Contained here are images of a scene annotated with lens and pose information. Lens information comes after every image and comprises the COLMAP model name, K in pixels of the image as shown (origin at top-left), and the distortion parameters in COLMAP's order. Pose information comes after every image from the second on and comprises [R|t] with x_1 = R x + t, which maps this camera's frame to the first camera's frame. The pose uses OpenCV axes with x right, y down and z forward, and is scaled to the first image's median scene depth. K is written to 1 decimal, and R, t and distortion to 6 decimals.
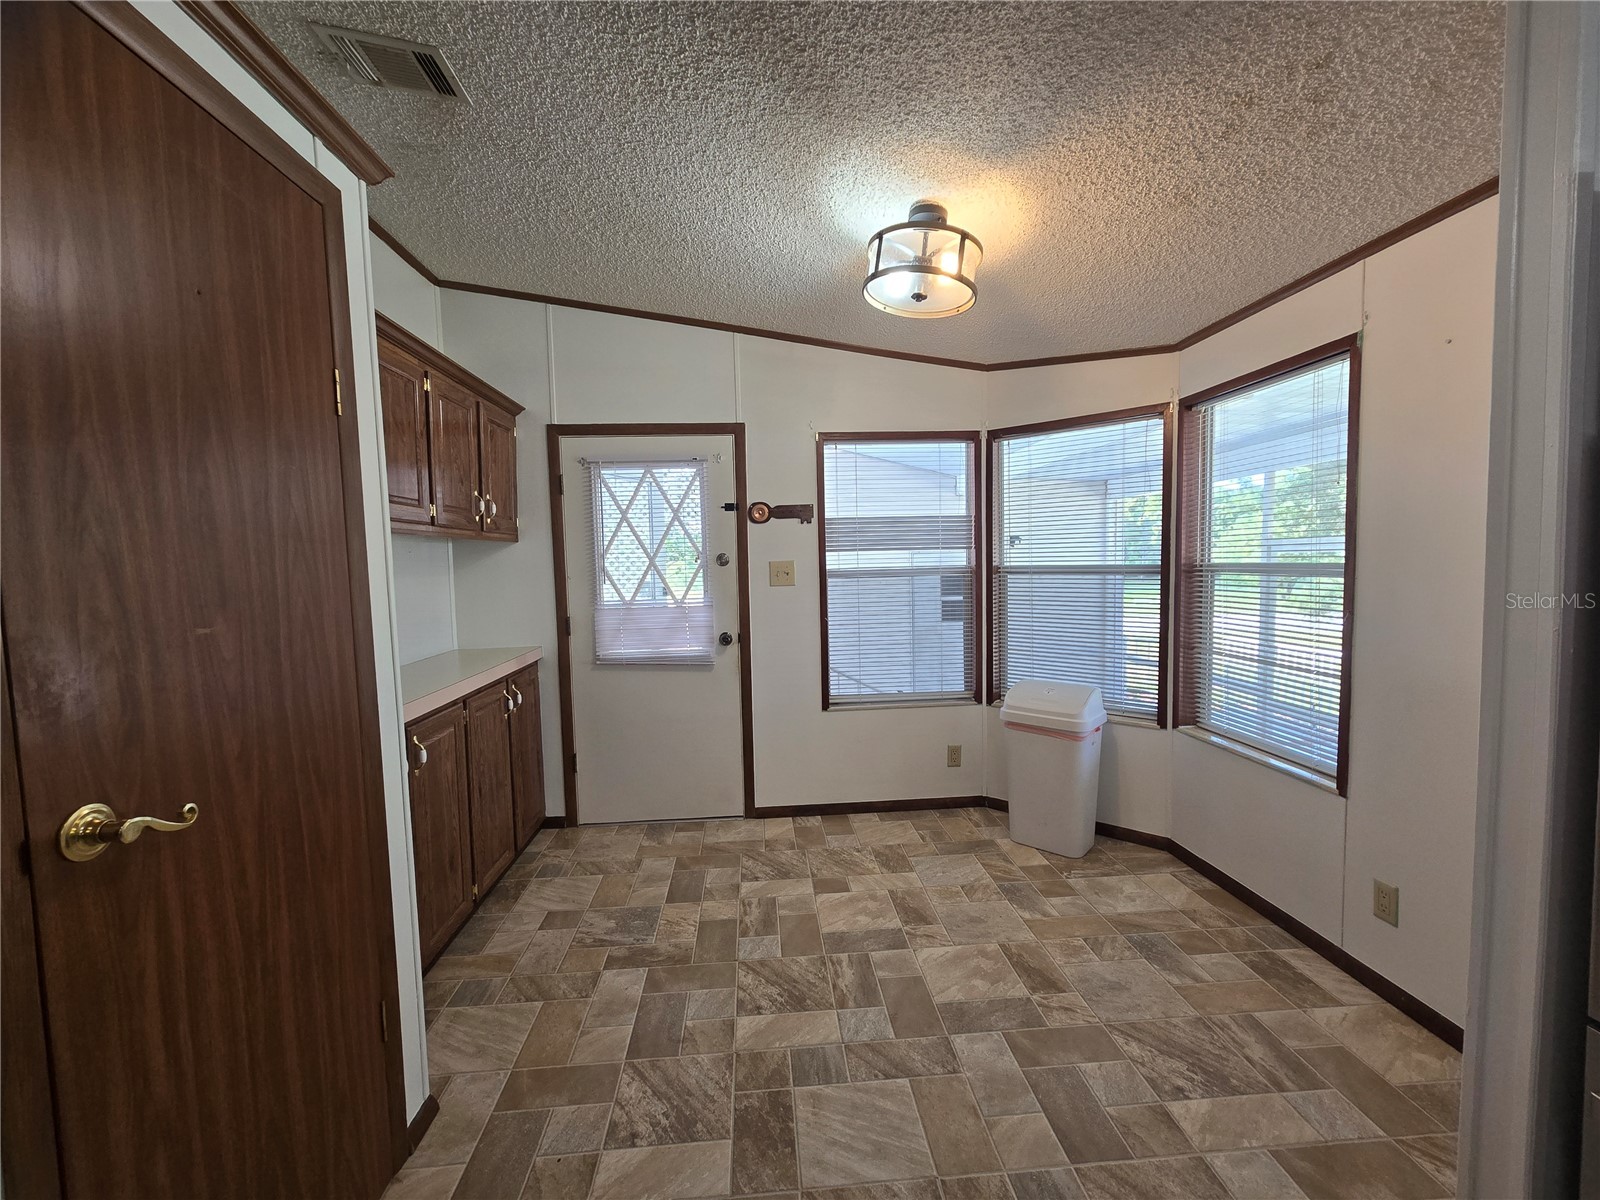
lens RADIAL K [[658.0, 0, 793.5], [0, 658.0, 604.0], [0, 0, 1]] dist [0.000166, 0.002728]
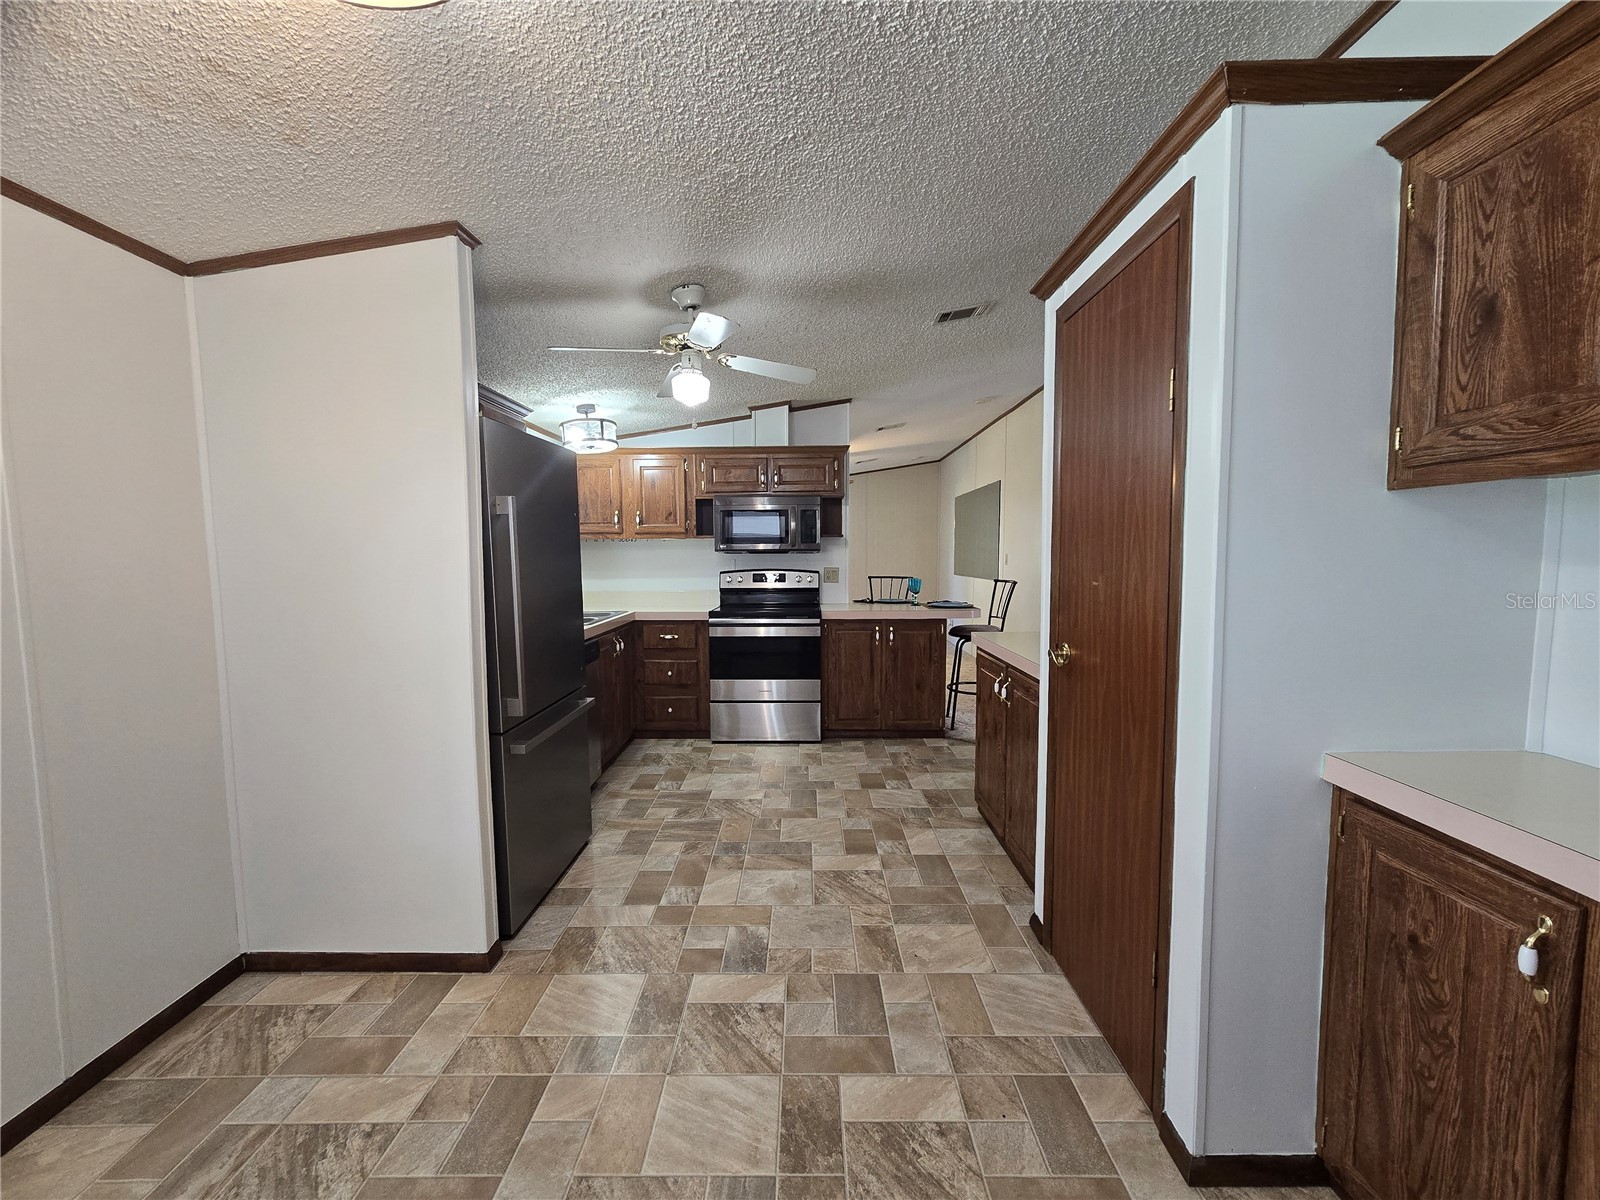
lens RADIAL K [[658.0, 0, 791.7], [0, 658.0, 597.8], [0, 0, 1]] dist [0.000166, 0.002728]
pose [[-0.996347, 0.027823, 0.080742, -0.074885], [0.038461, 0.990322, 0.133350, -0.083123], [-0.076251, 0.135968, -0.987775, 1.183110]]
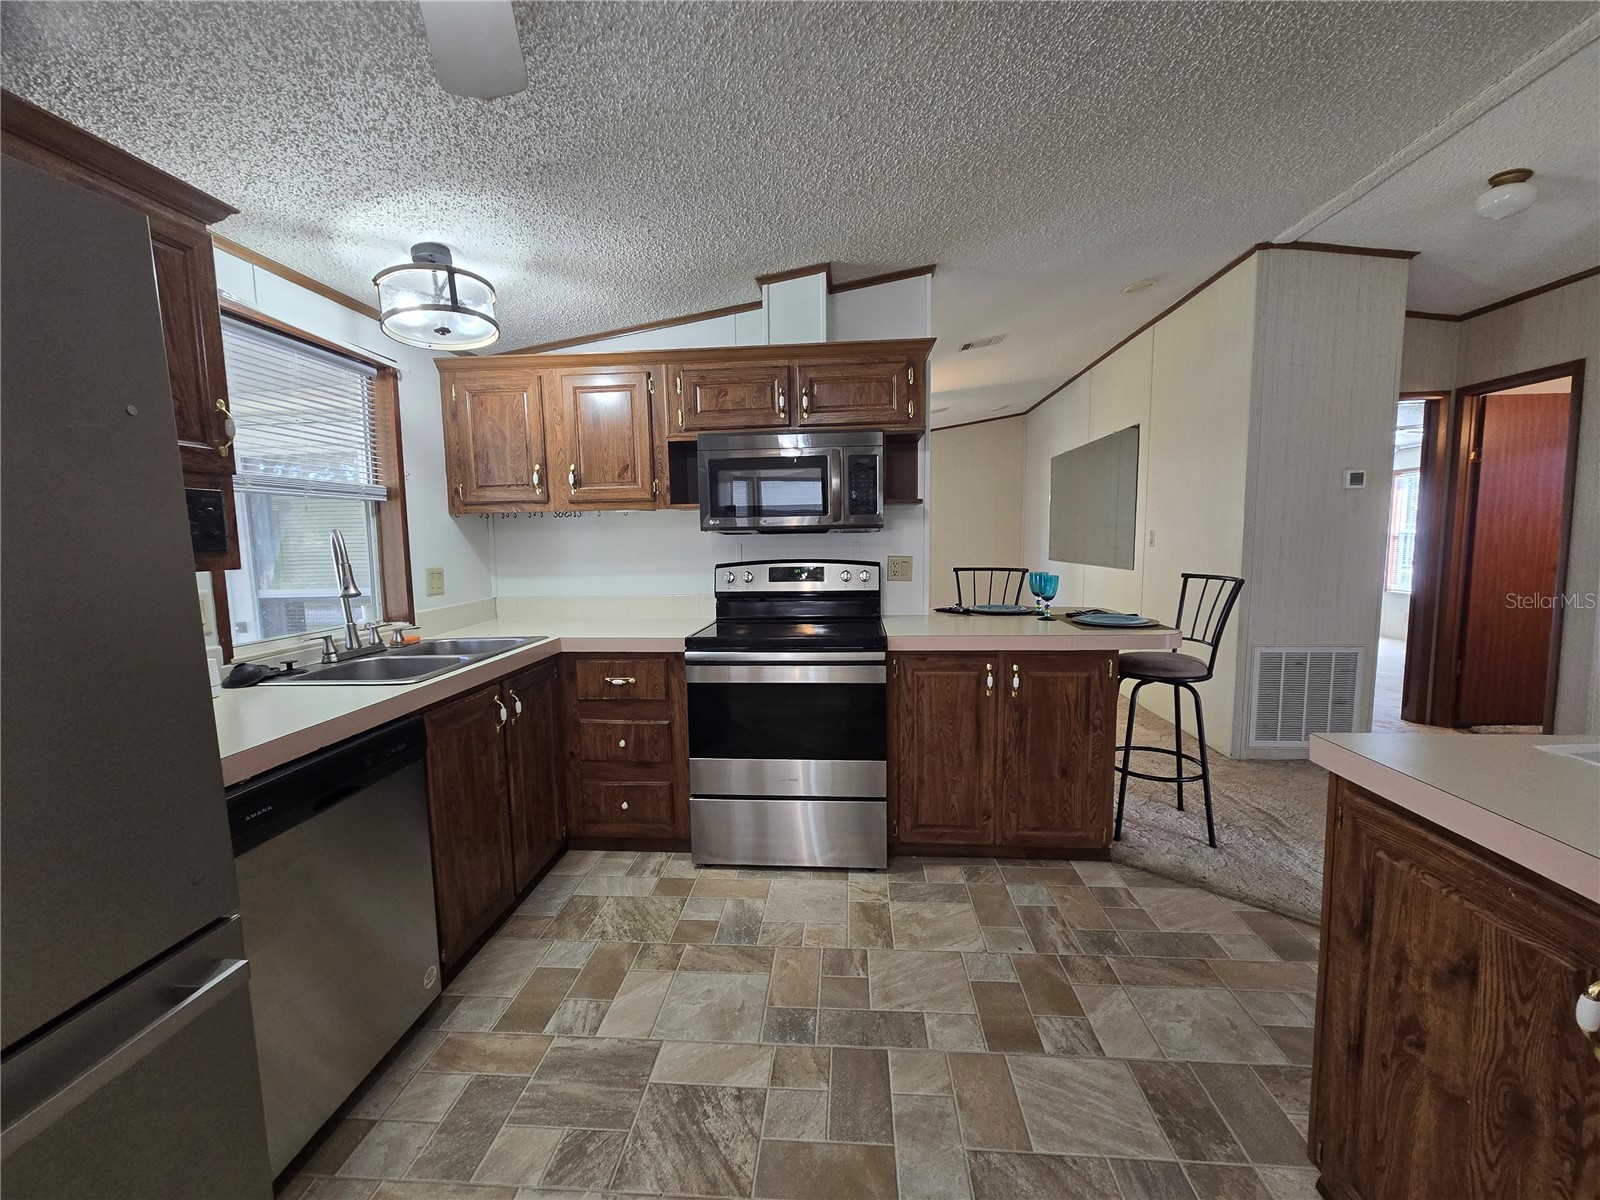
lens RADIAL K [[658.0, 0, 793.2], [0, 658.0, 605.1], [0, 0, 1]] dist [0.000166, 0.002728]
pose [[-0.988419, 0.030161, 0.148719, -0.015275], [0.054977, 0.984644, 0.165693, -0.020085], [-0.141438, 0.171951, -0.974899, 0.343059]]
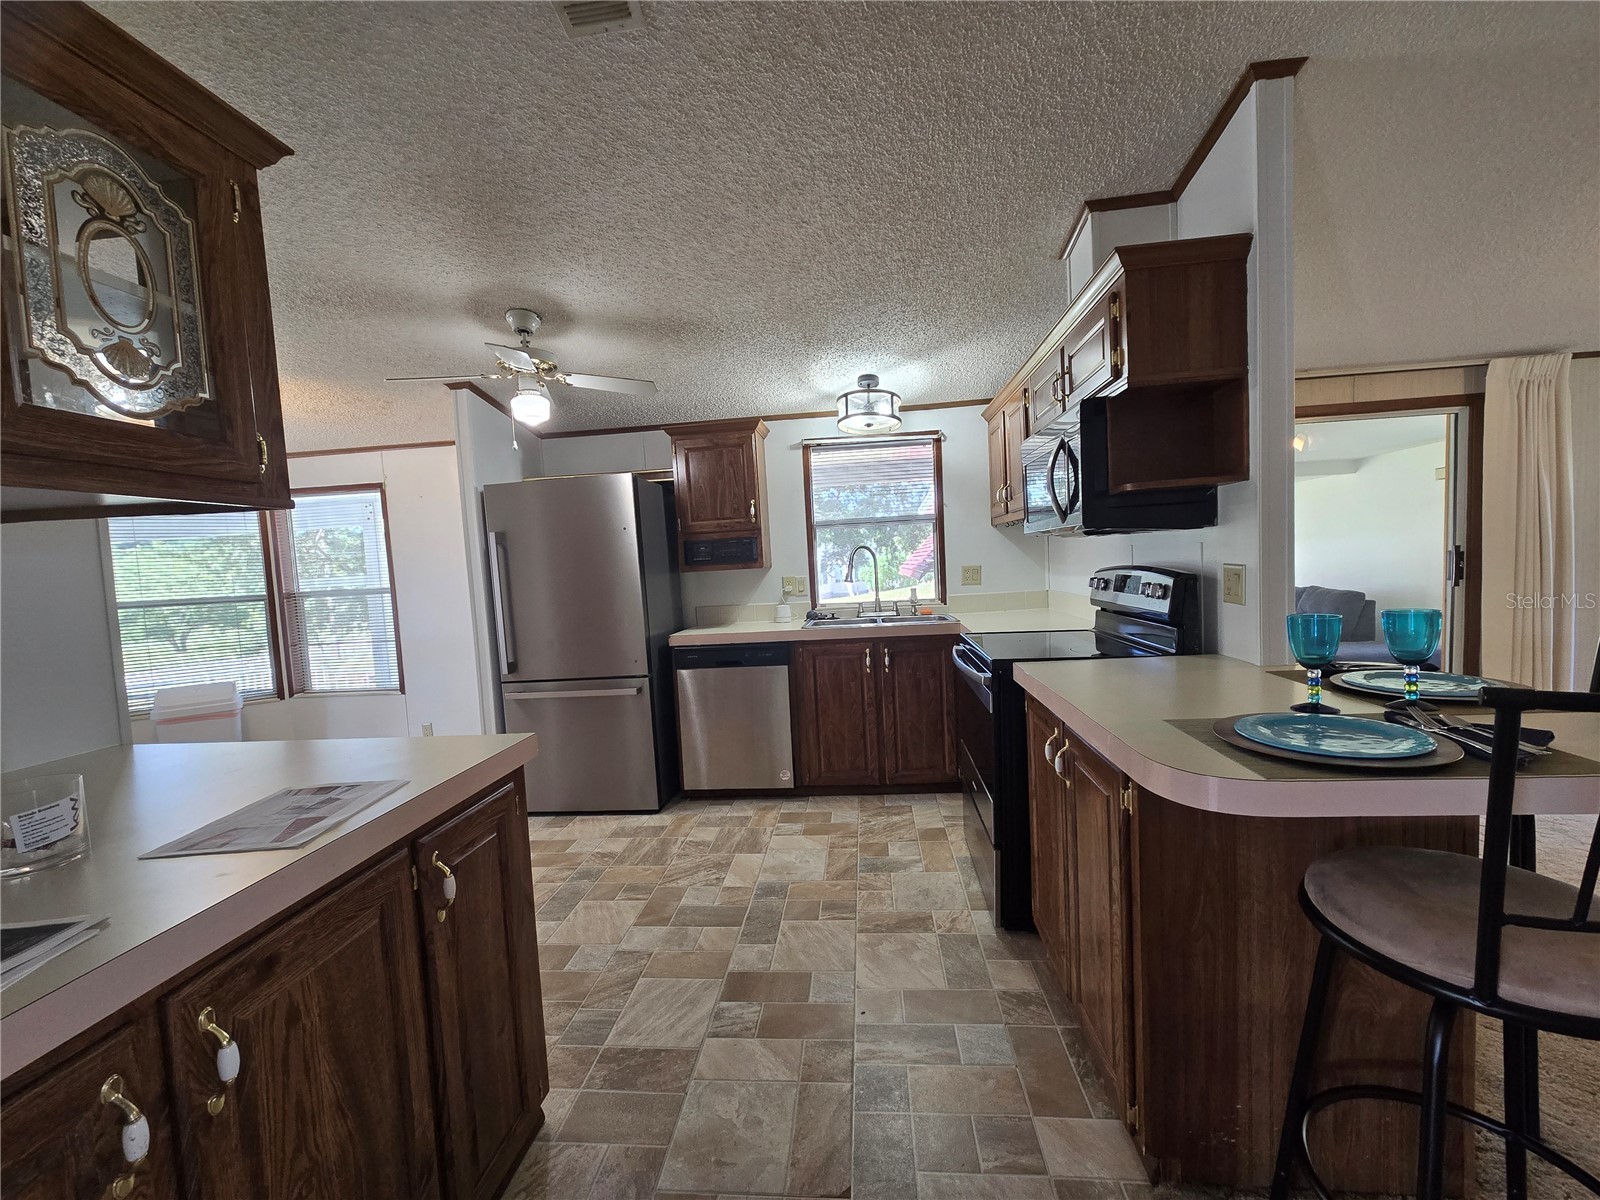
lens RADIAL K [[658.0, 0, 814.5], [0, 658.0, 607.7], [0, 0, 1]] dist [0.000166, 0.002728]
pose [[0.146552, -0.051965, 0.987837, -0.914150], [0.115010, 0.992742, 0.035160, 0.074978], [-0.982494, 0.108459, 0.151465, -0.573321]]
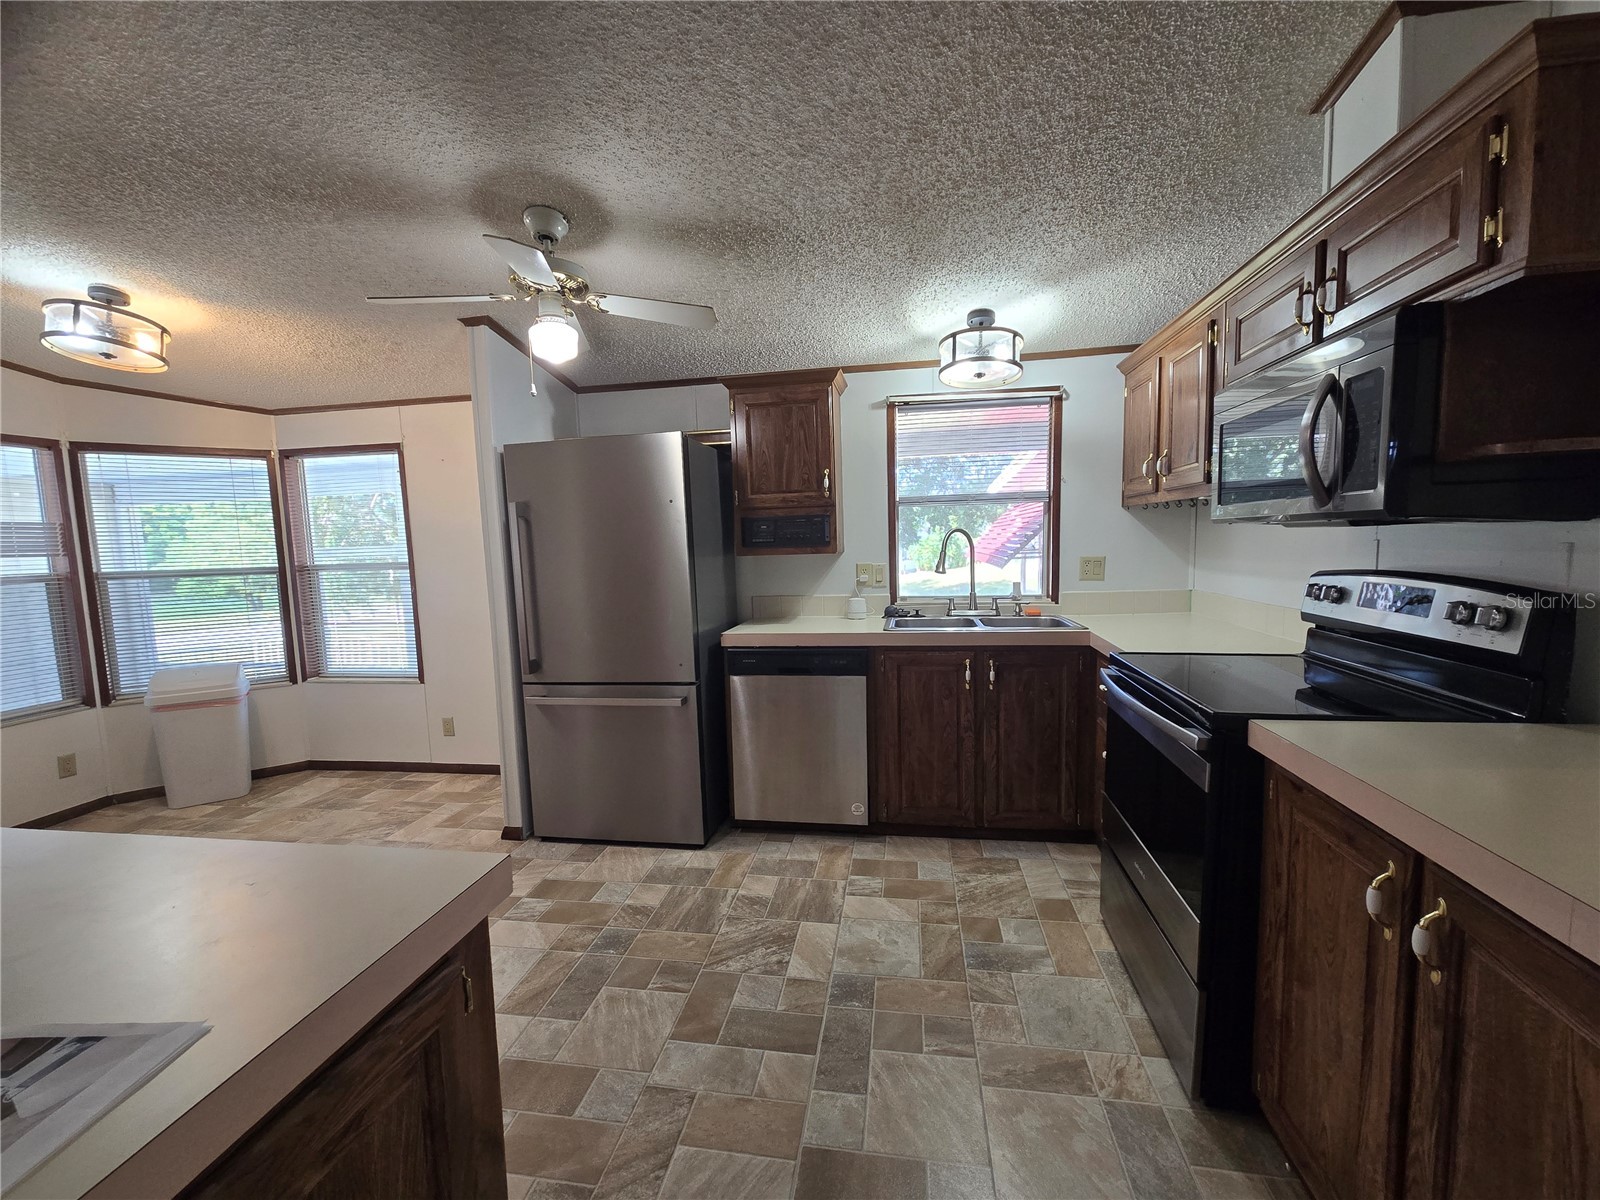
lens RADIAL K [[658.0, 0, 810.0], [0, 658.0, 607.2], [0, 0, 1]] dist [0.000166, 0.002728]
pose [[0.218121, -0.080664, 0.972582, -0.644646], [0.087722, 0.994165, 0.062780, 0.041757], [-0.971971, 0.071623, 0.223925, -0.455500]]
